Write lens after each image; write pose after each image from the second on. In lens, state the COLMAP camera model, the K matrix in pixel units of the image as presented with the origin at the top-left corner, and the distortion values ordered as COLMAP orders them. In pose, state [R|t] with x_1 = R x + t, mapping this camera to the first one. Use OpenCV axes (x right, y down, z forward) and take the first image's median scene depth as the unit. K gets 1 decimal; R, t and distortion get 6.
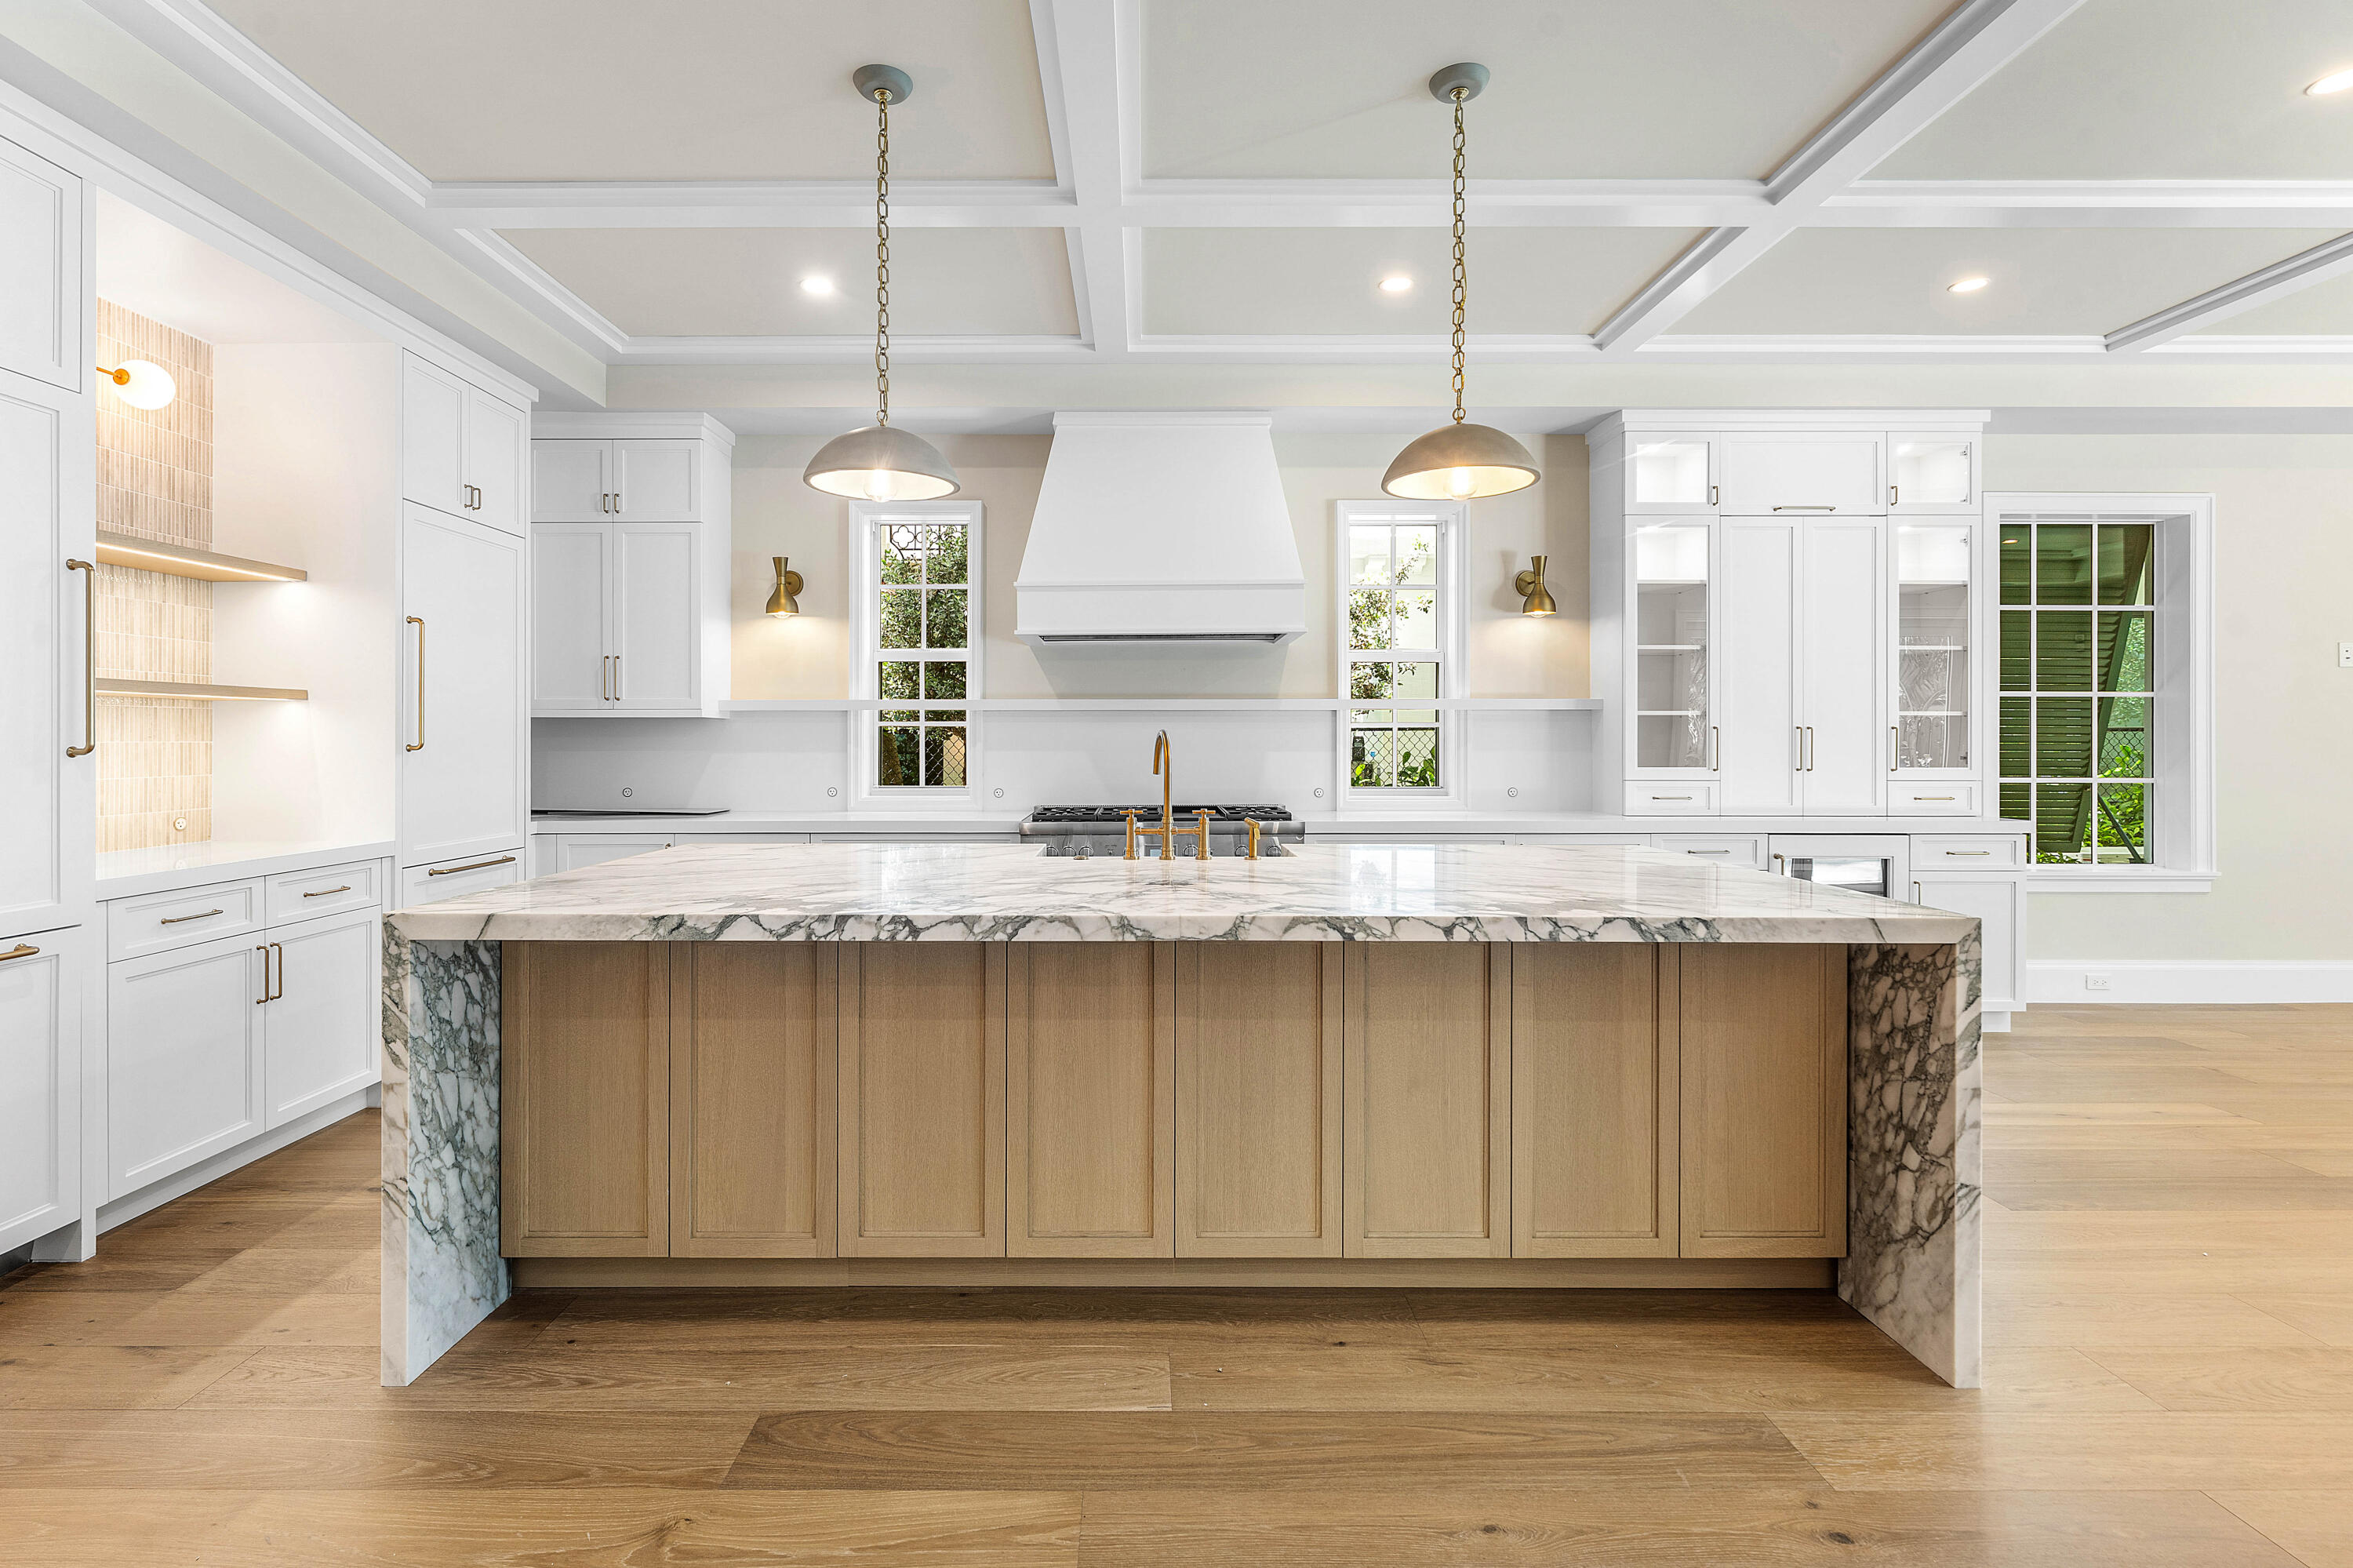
lens RADIAL K [[1087.3, 0, 1165.9], [0, 1087.3, 754.5], [0, 0, 1]] dist [-0.002060, -0.001345]
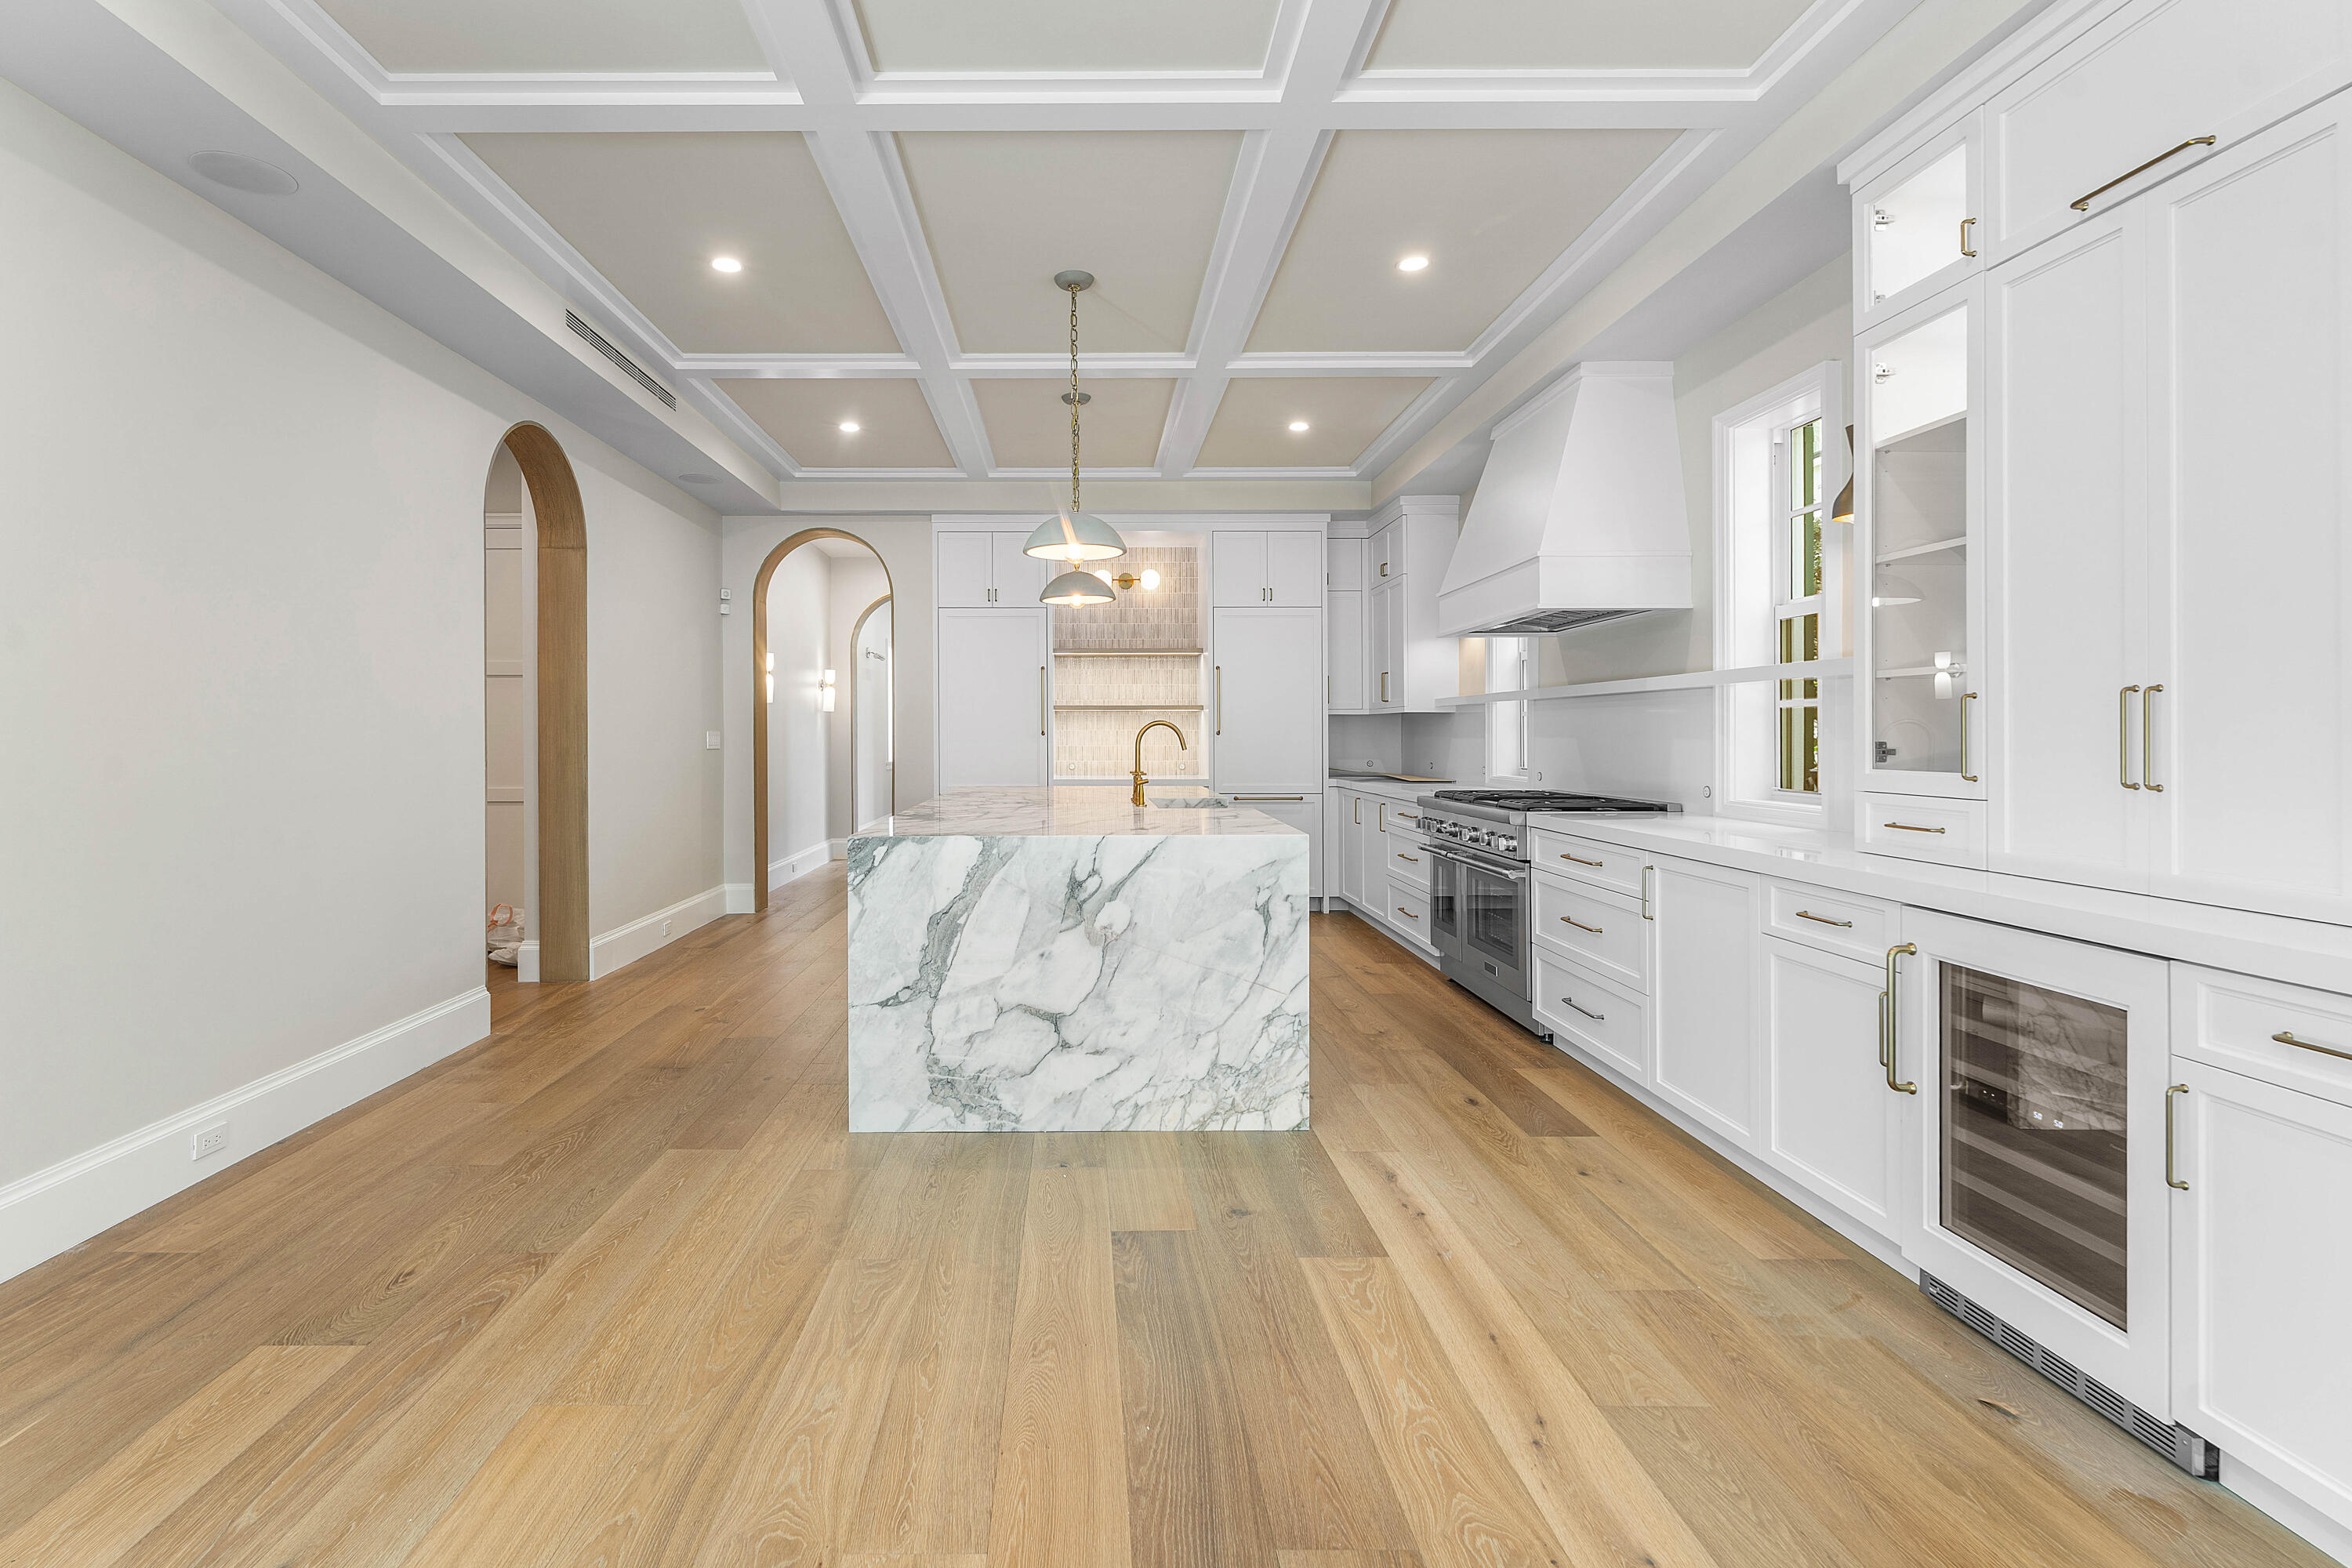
lens RADIAL K [[1086.8, 0, 1165.4], [0, 1086.8, 754.5], [0, 0, 1]] dist [-0.002060, -0.001345]
pose [[0.083642, 0.021491, -0.996264, 1.031765], [0.004202, 0.999751, 0.021919, -0.010413], [0.996487, -0.006020, 0.083531, 0.612762]]
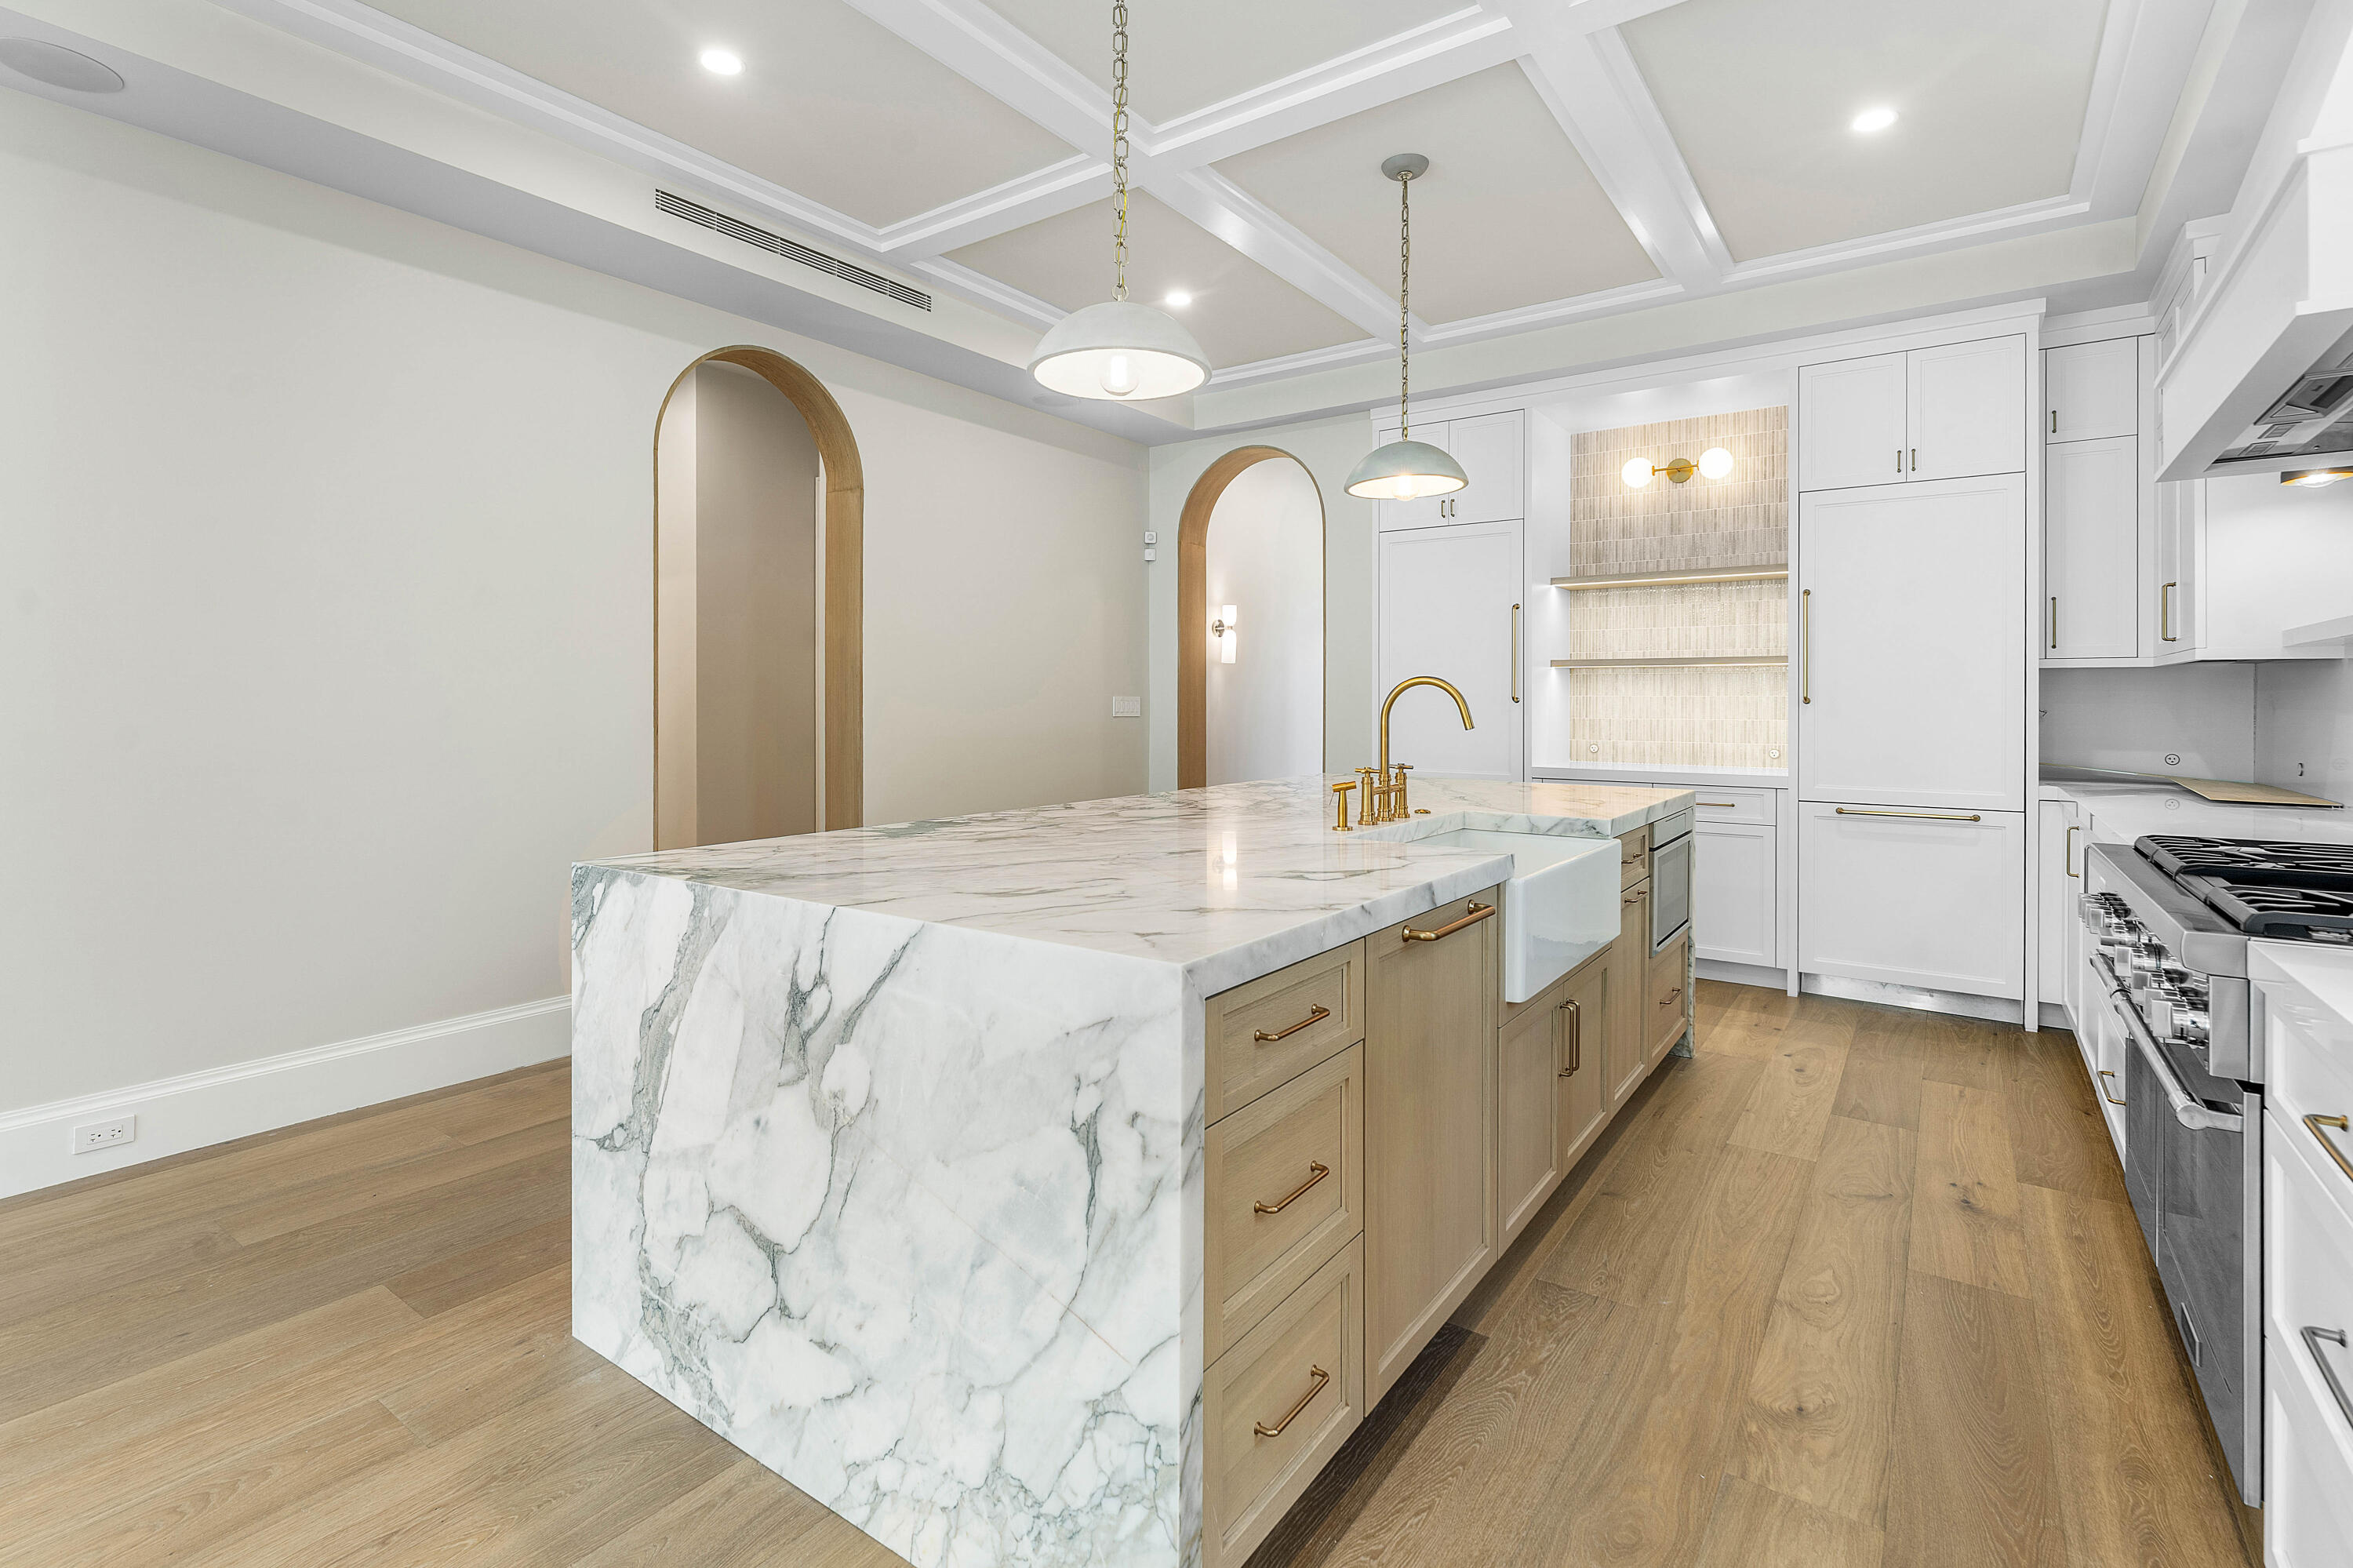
lens RADIAL K [[1122.7, 0, 1198.4], [0, 1122.7, 717.5], [0, 0, 1]] dist [-0.003658, -0.000439]
pose [[-0.543467, 0.013615, -0.839320, 0.567656], [0.001461, 0.999882, 0.015273, -0.007341], [0.839429, 0.007074, -0.543423, 0.915654]]
